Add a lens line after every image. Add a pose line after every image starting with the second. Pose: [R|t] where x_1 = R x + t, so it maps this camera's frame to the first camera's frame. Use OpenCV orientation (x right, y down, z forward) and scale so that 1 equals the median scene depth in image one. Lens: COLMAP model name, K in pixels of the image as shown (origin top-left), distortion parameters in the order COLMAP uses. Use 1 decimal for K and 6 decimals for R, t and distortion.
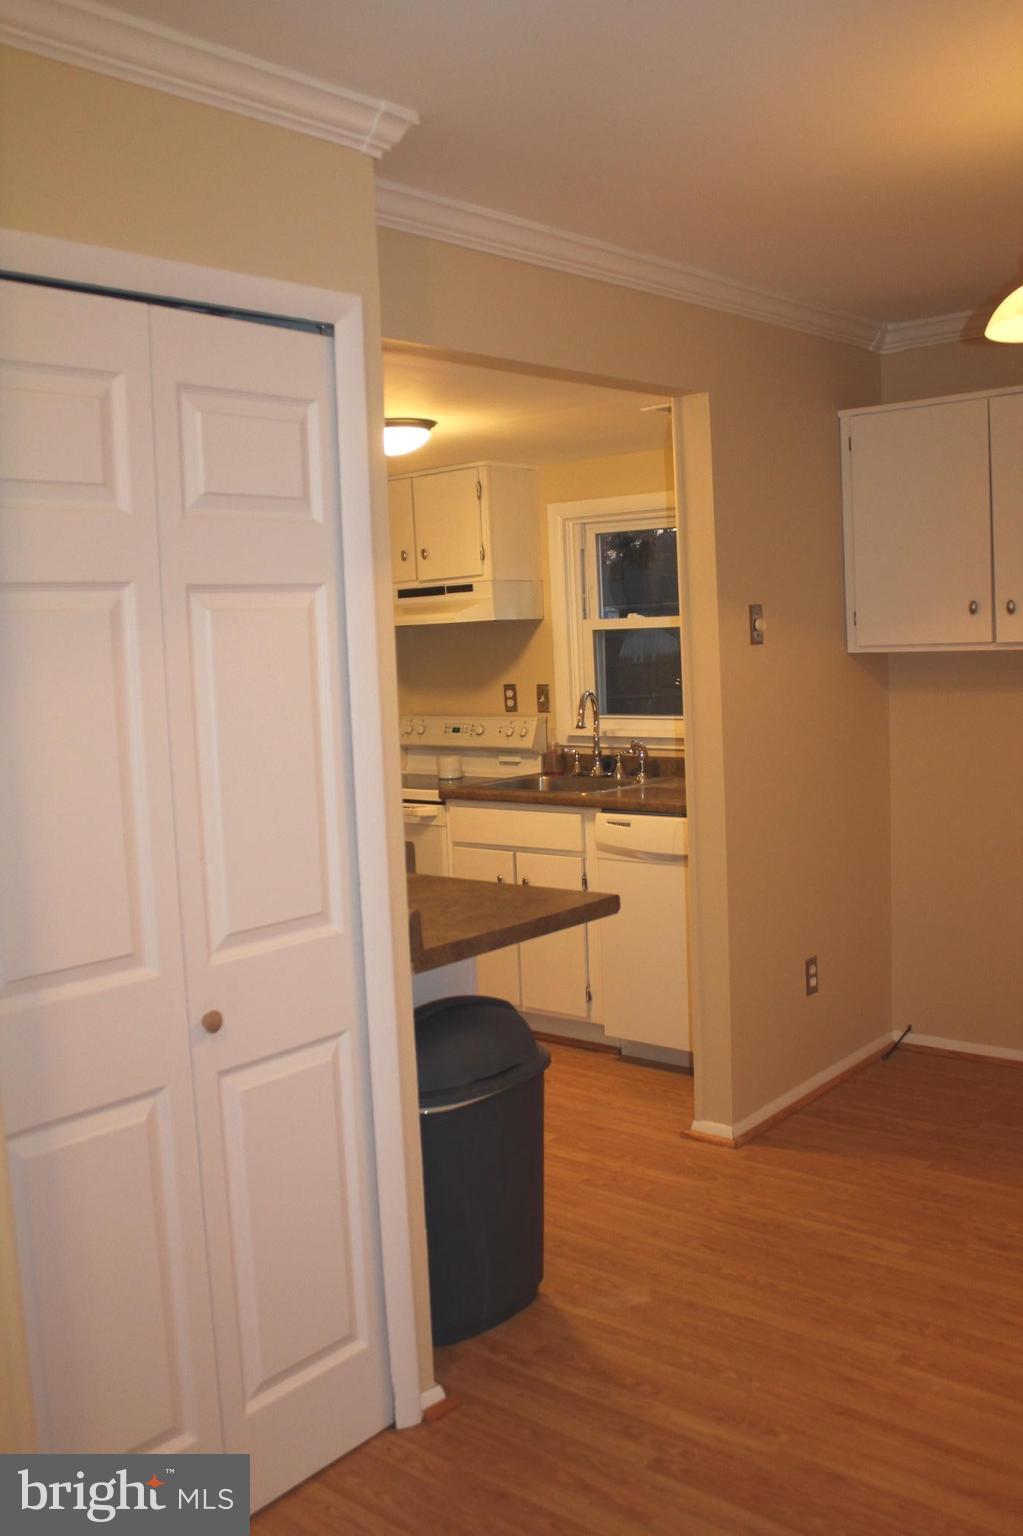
lens RADIAL K [[1412.8, 0, 511.5], [0, 1412.8, 768.0], [0, 0, 1]] dist [-0.163453, 0.286837]
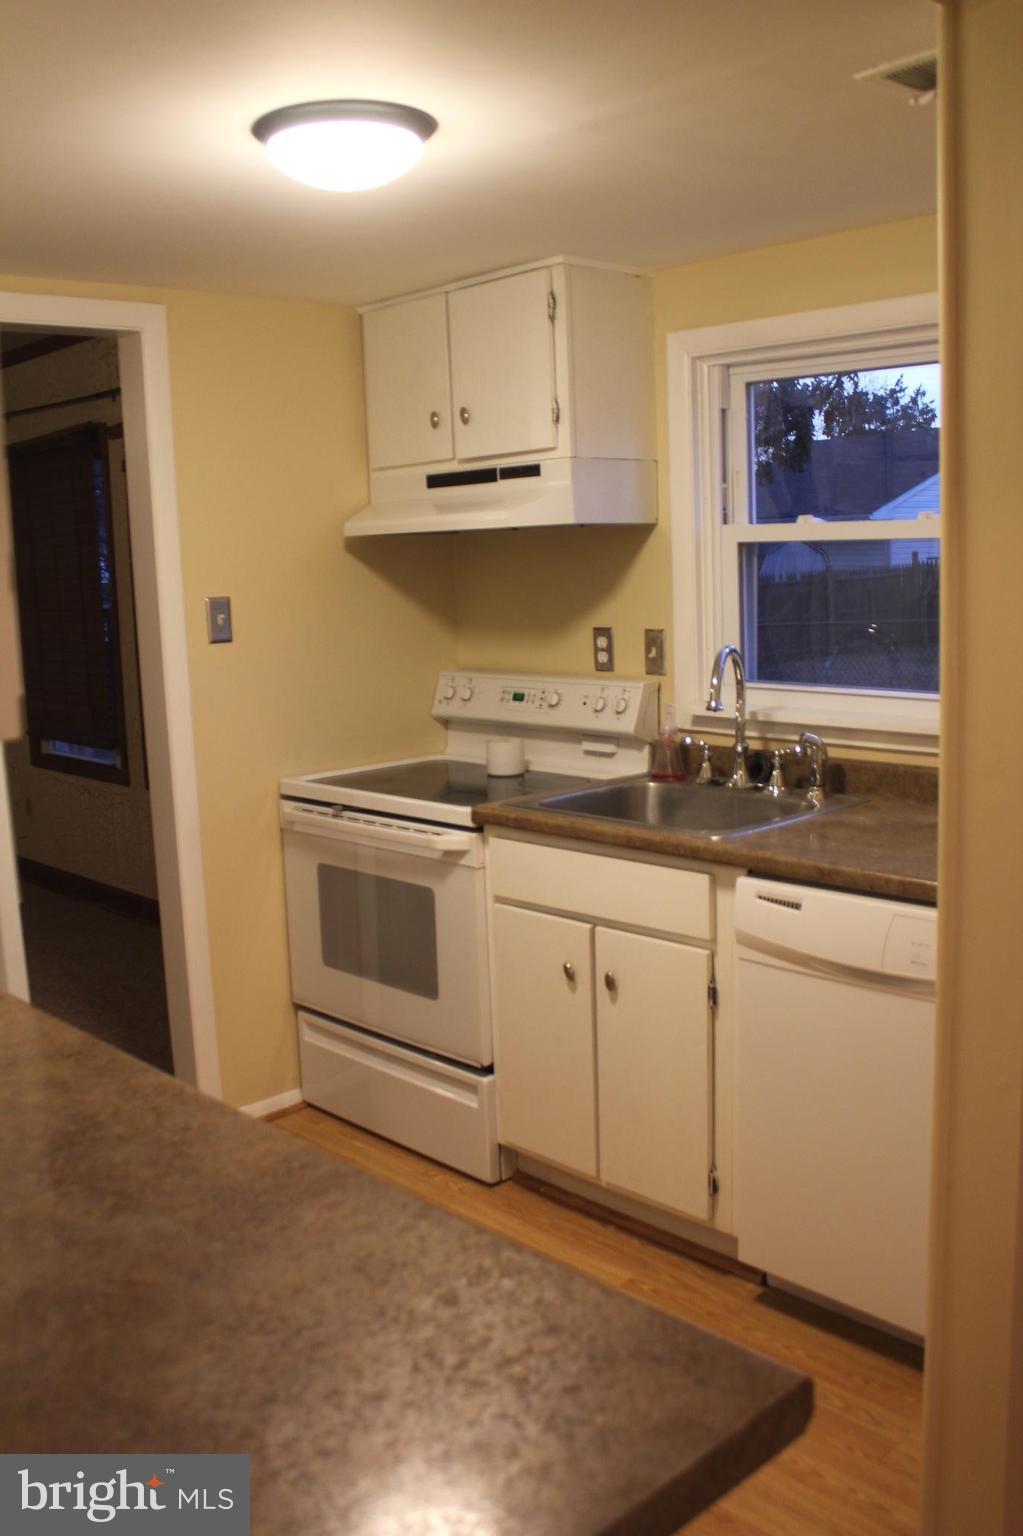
lens RADIAL K [[1412.8, 0, 511.5], [0, 1412.8, 768.0], [0, 0, 1]] dist [-0.163453, 0.286837]
pose [[0.995355, 0.023510, -0.093359, 0.019619], [-0.017850, 0.997978, 0.061002, -0.036556], [0.094604, -0.059052, 0.993762, 0.391391]]
